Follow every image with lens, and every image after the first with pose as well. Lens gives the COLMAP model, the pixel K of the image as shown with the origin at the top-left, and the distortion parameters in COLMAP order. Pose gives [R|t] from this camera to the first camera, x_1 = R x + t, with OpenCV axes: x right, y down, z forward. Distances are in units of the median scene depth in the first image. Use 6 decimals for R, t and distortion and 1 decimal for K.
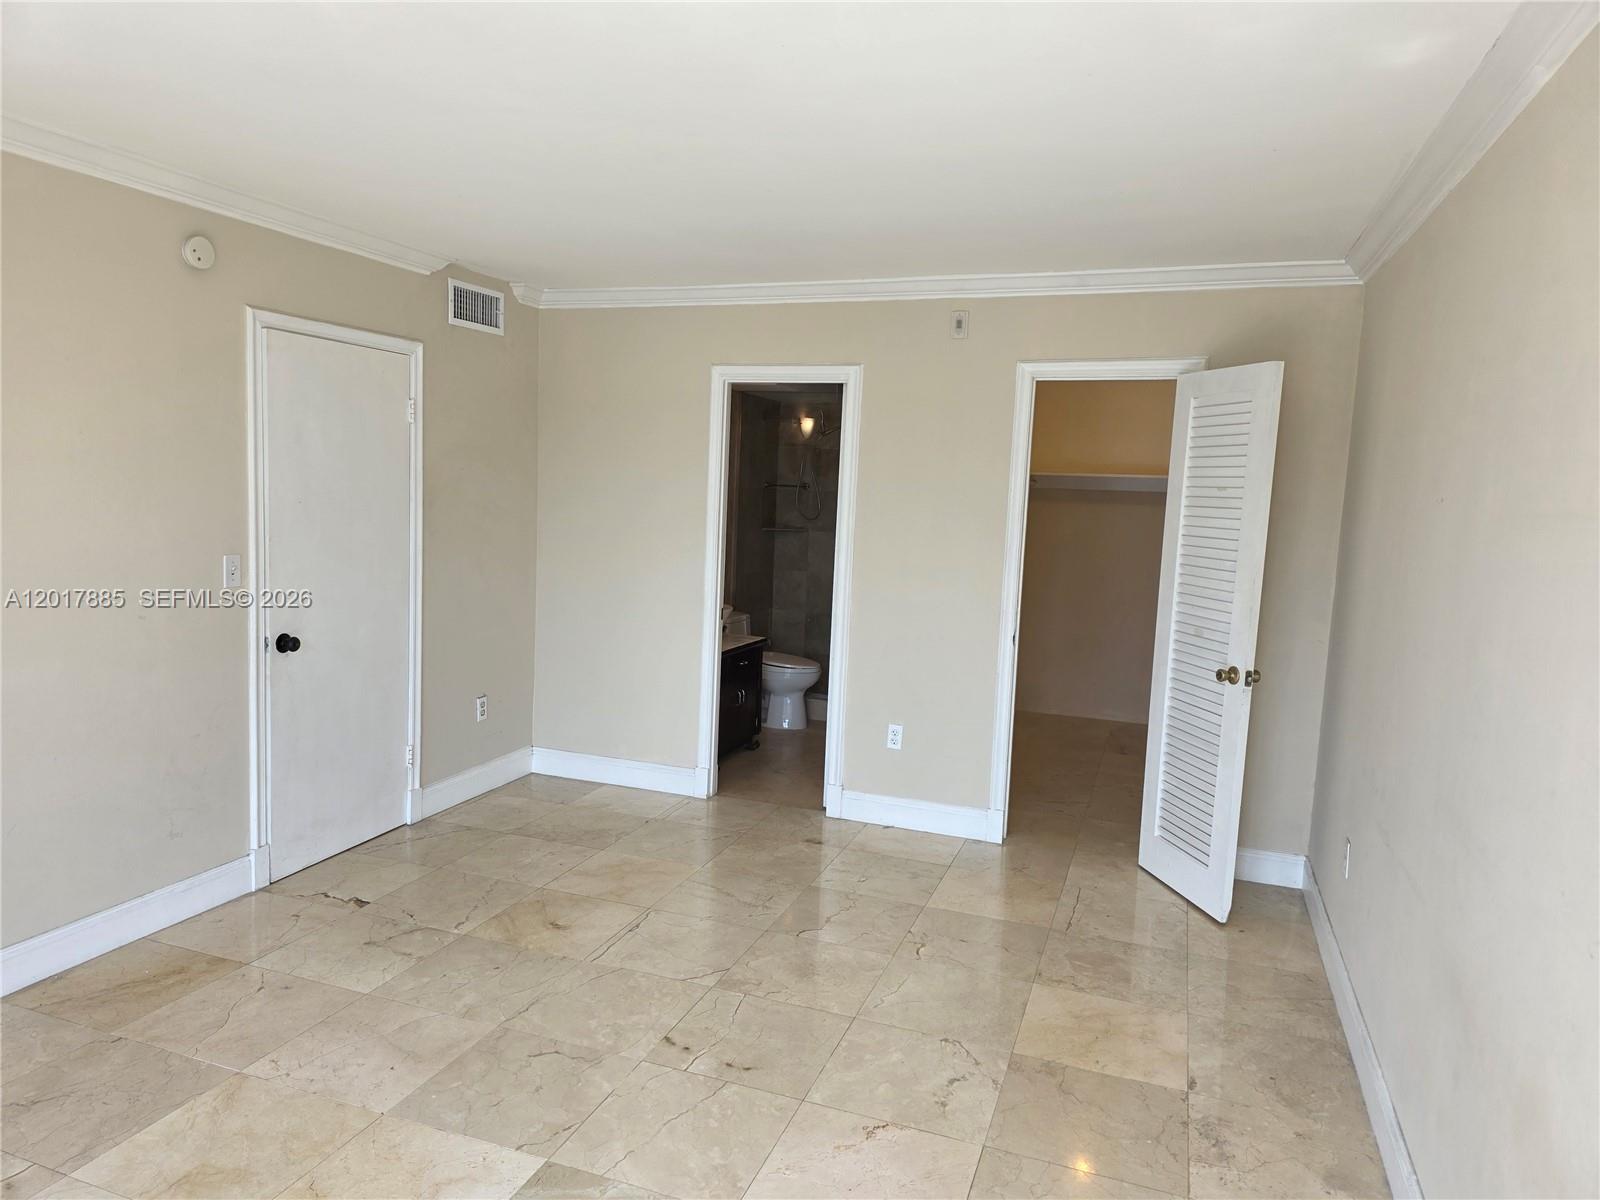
lens RADIAL K [[1074.5, 0, 797.9], [0, 1074.5, 602.9], [0, 0, 1]] dist [0.072432, -0.070360]
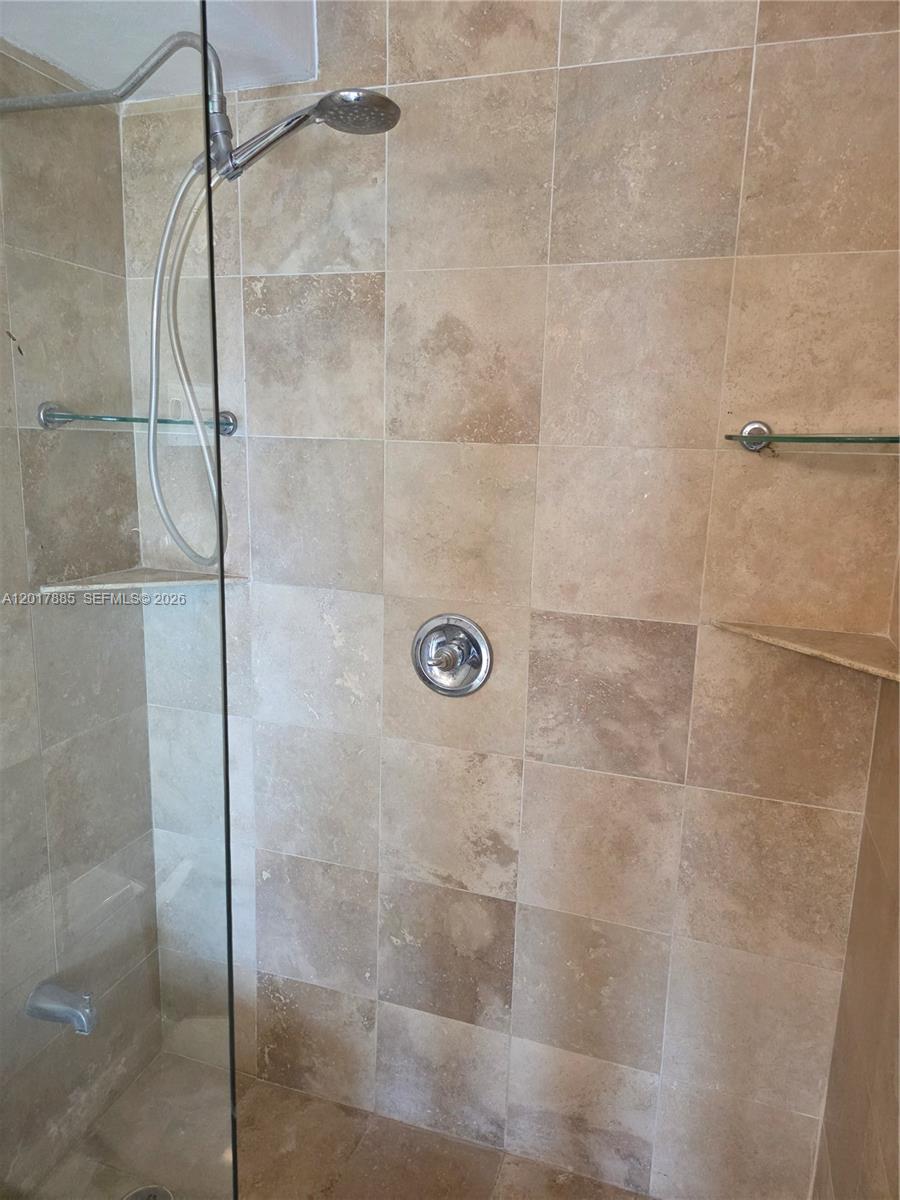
lens RADIAL K [[805.9, 0, 459.9], [0, 805.9, 599.7], [0, 0, 1]] dist [0.072432, -0.070360]
pose [[0.999738, -0.022476, 0.004383, 0.065196], [0.021982, 0.995585, 0.091250, -0.080197], [-0.006414, -0.091130, 0.995818, 0.780632]]
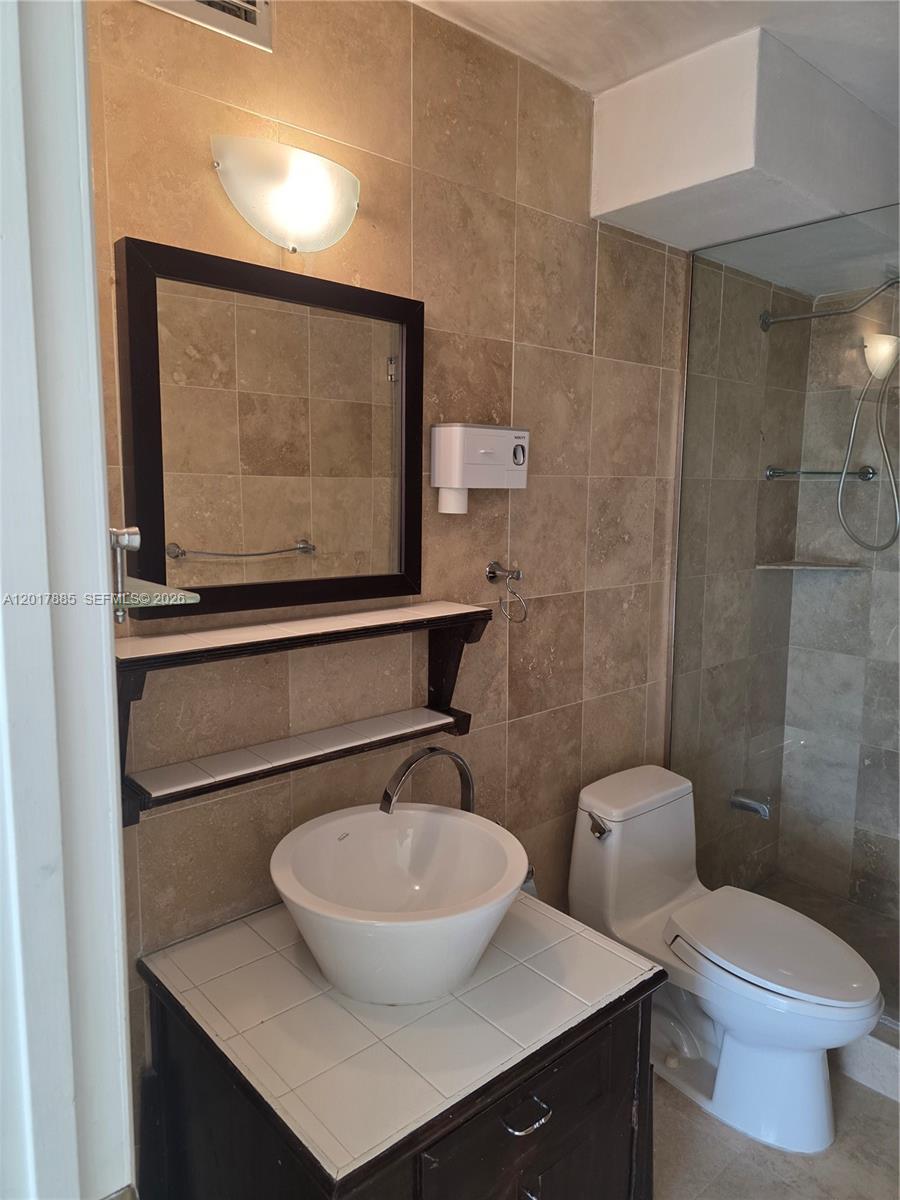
lens RADIAL K [[805.9, 0, 451.8], [0, 805.9, 597.6], [0, 0, 1]] dist [0.072432, -0.070360]
pose [[0.871417, 0.022574, -0.490023, 0.025101], [-0.015866, 0.999715, 0.017838, -0.058238], [0.490286, -0.007769, 0.871527, 0.604138]]
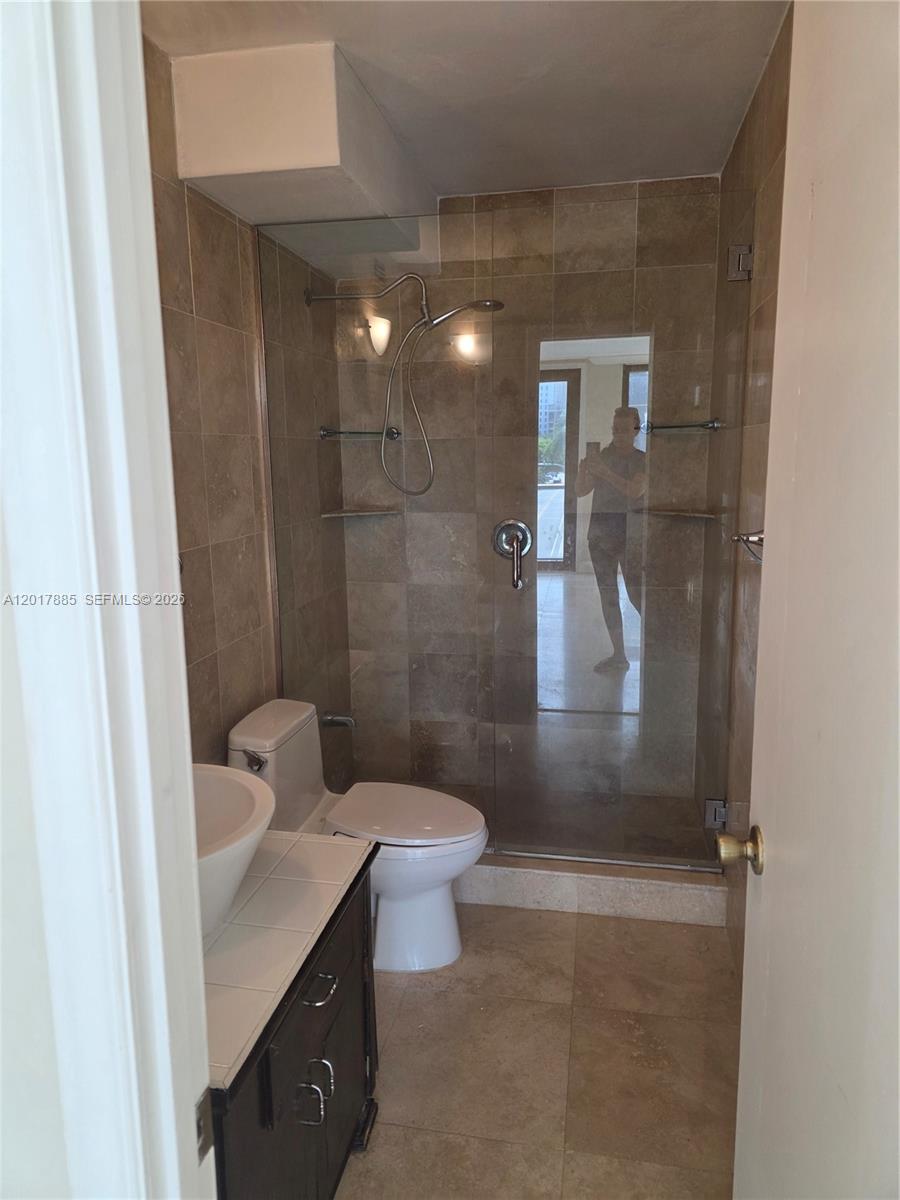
lens RADIAL K [[805.9, 0, 443.1], [0, 805.9, 592.9], [0, 0, 1]] dist [0.072432, -0.070360]
pose [[0.986913, -0.088978, 0.134480, -0.030327], [0.079719, 0.994160, 0.072741, -0.053556], [-0.140167, -0.061068, 0.988243, 0.569084]]
